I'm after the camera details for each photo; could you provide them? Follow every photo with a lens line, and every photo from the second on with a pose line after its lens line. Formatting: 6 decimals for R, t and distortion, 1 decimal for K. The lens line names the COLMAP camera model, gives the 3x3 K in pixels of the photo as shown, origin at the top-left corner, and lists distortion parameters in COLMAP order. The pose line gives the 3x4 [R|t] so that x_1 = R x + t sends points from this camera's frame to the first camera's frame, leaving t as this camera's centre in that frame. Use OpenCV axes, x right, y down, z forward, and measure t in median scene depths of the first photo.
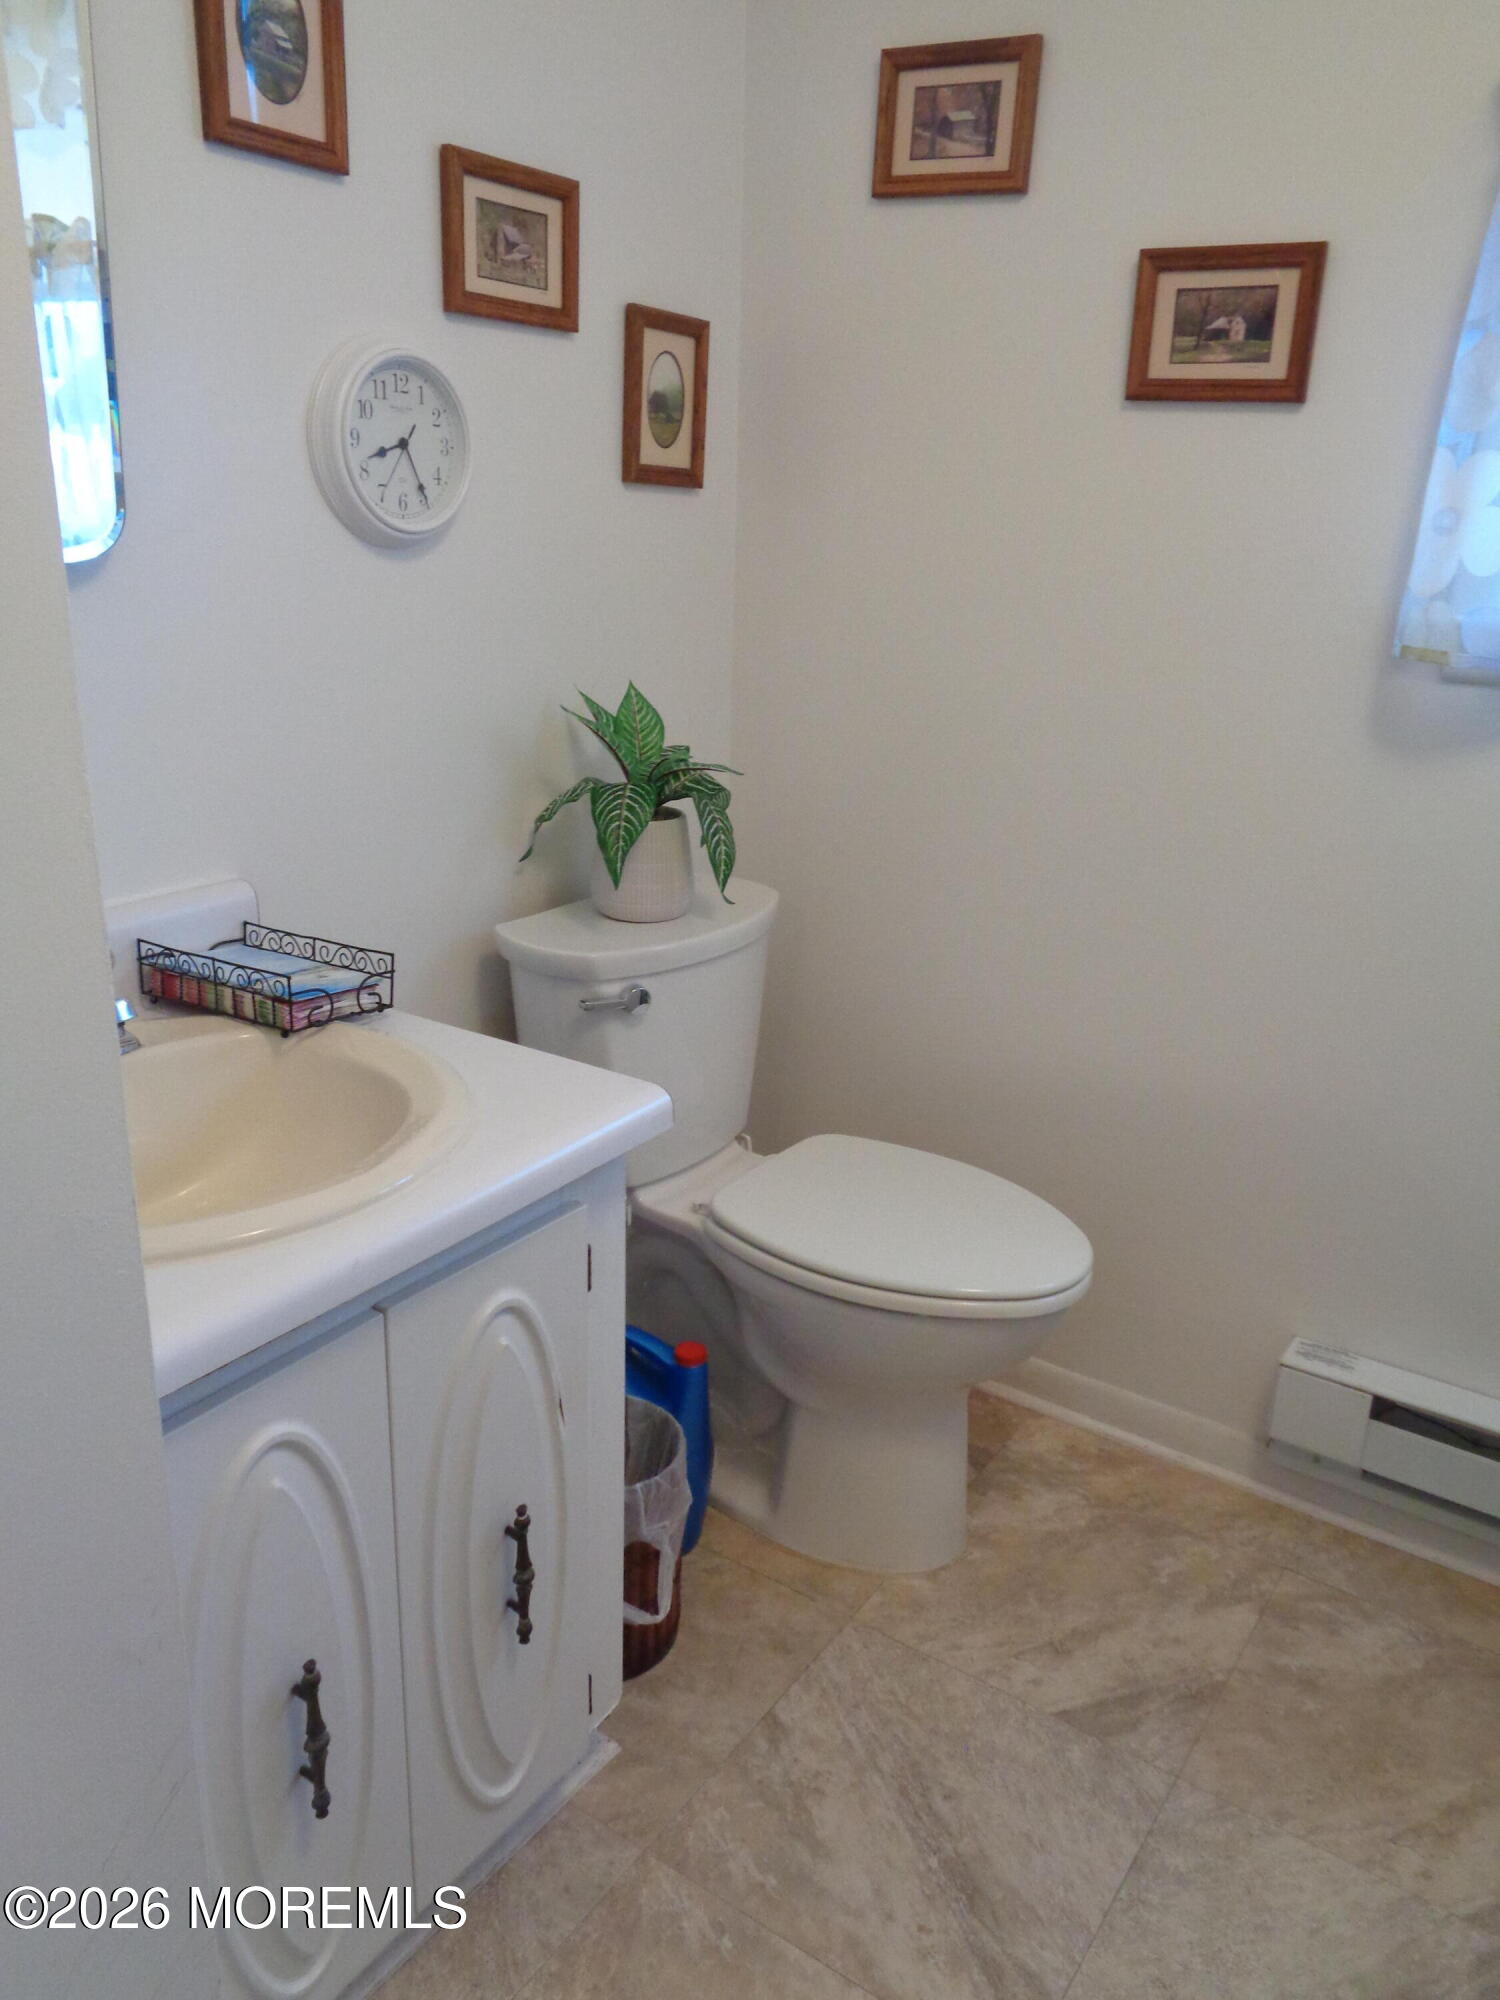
lens RADIAL K [[1506.6, 0, 747.4], [0, 1506.6, 1007.3], [0, 0, 1]] dist [-0.007390, 0.009567]
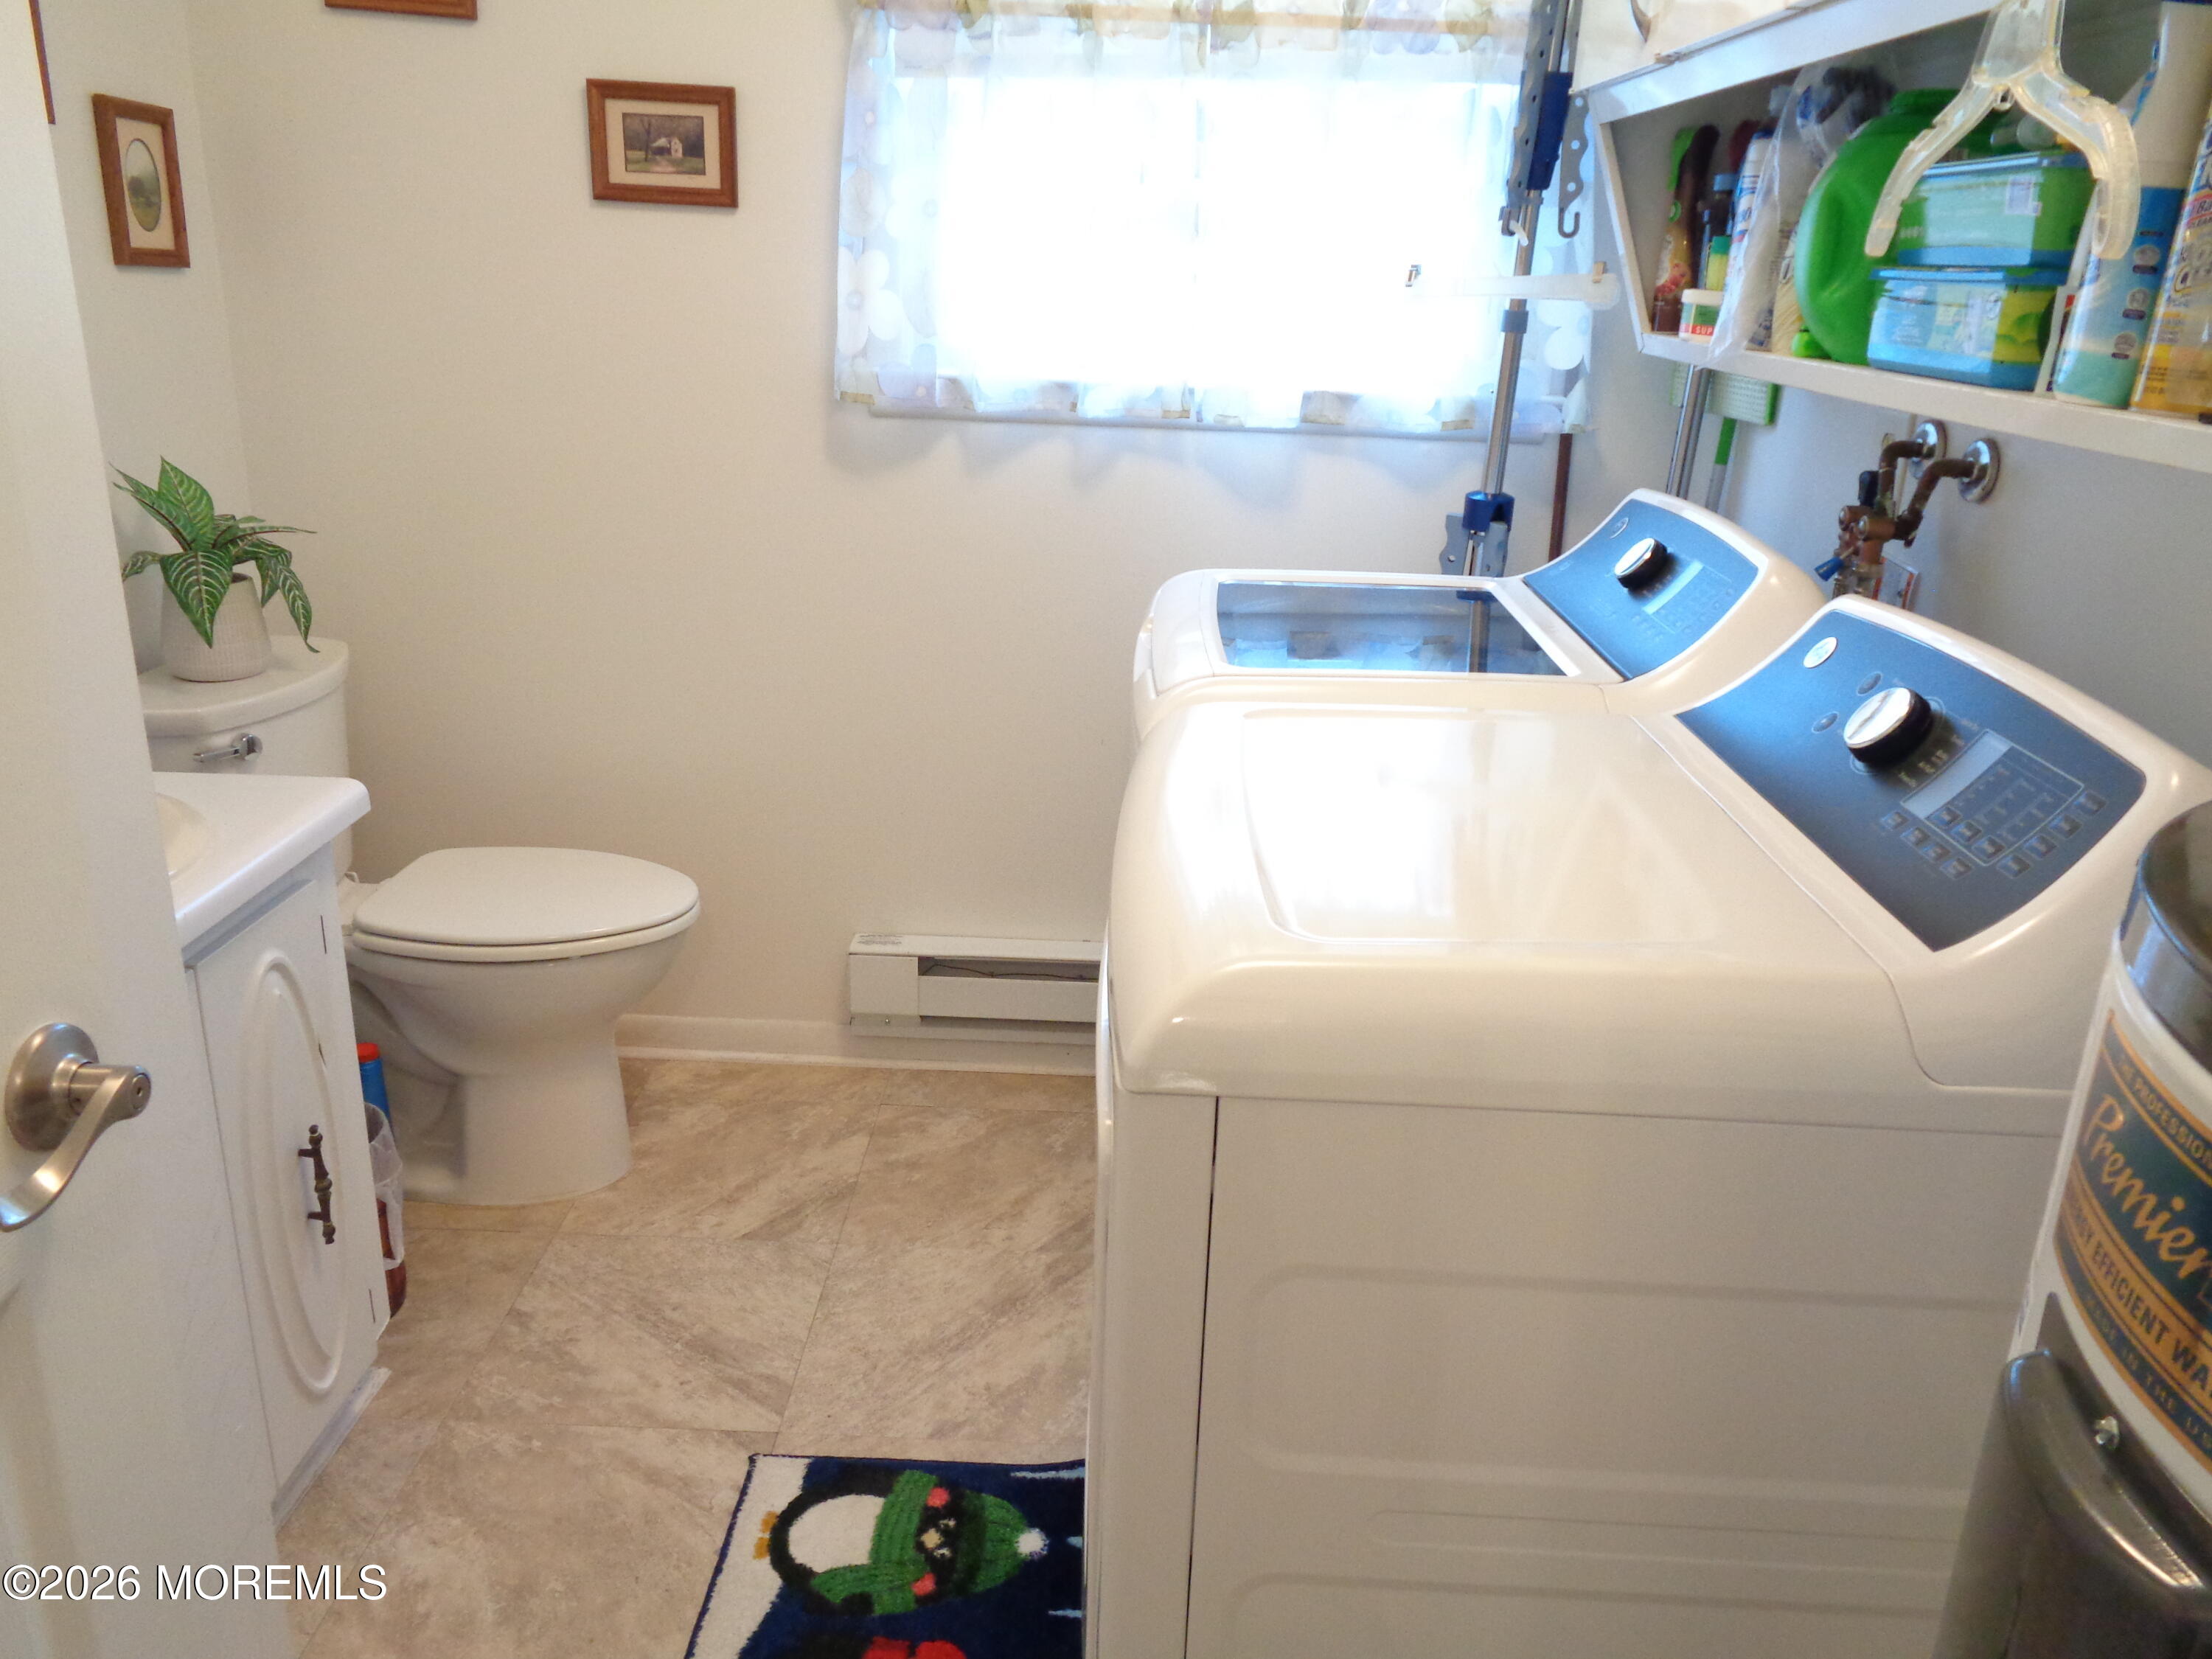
lens RADIAL K [[1666.3, 0, 1108.3], [0, 1666.3, 834.6], [0, 0, 1]] dist [-0.007390, 0.009567]
pose [[0.839419, -0.180237, 0.512728, -0.185956], [0.167332, 0.983290, 0.071702, 0.077634], [-0.517084, 0.025608, 0.855552, -0.363523]]
